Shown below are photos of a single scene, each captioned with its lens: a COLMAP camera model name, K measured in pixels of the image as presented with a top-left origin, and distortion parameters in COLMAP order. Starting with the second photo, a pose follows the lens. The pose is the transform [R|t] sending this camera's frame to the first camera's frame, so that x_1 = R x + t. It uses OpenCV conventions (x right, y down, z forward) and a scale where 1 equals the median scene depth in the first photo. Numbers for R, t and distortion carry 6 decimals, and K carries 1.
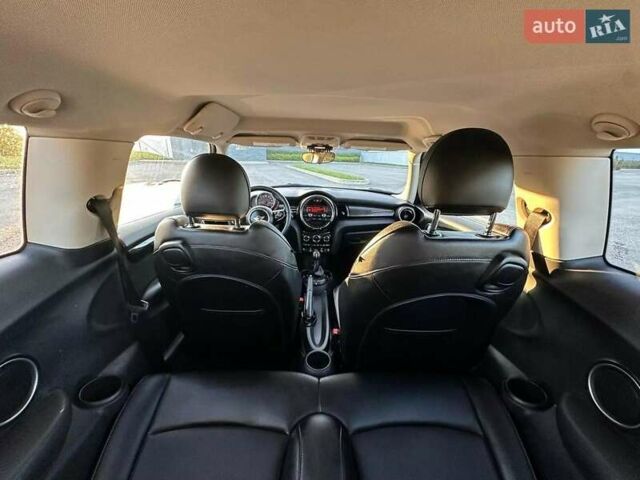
lens RADIAL K [[256.8, 0, 320.0], [0, 256.8, 240.0], [0, 0, 1]] dist [-0.001090, -0.000128]
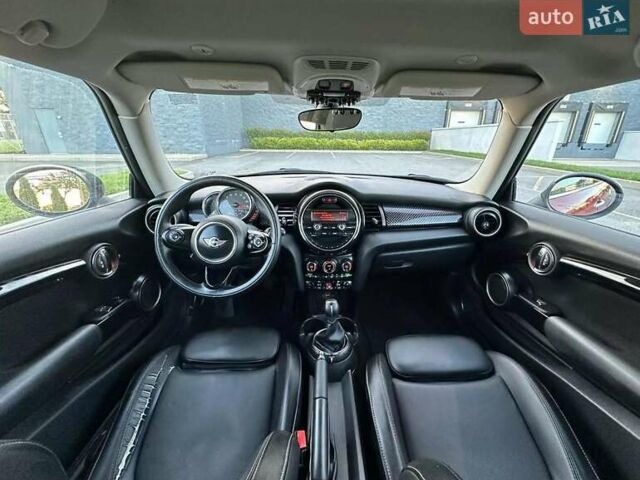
lens RADIAL K [[265.3, 0, 335.8], [0, 265.3, 241.1], [0, 0, 1]] dist [-0.000439, -0.000046]
pose [[0.999113, -0.025108, 0.033809, -0.018061], [0.022912, 0.997697, 0.063848, -0.099429], [-0.035335, -0.063016, 0.997387, 0.416377]]
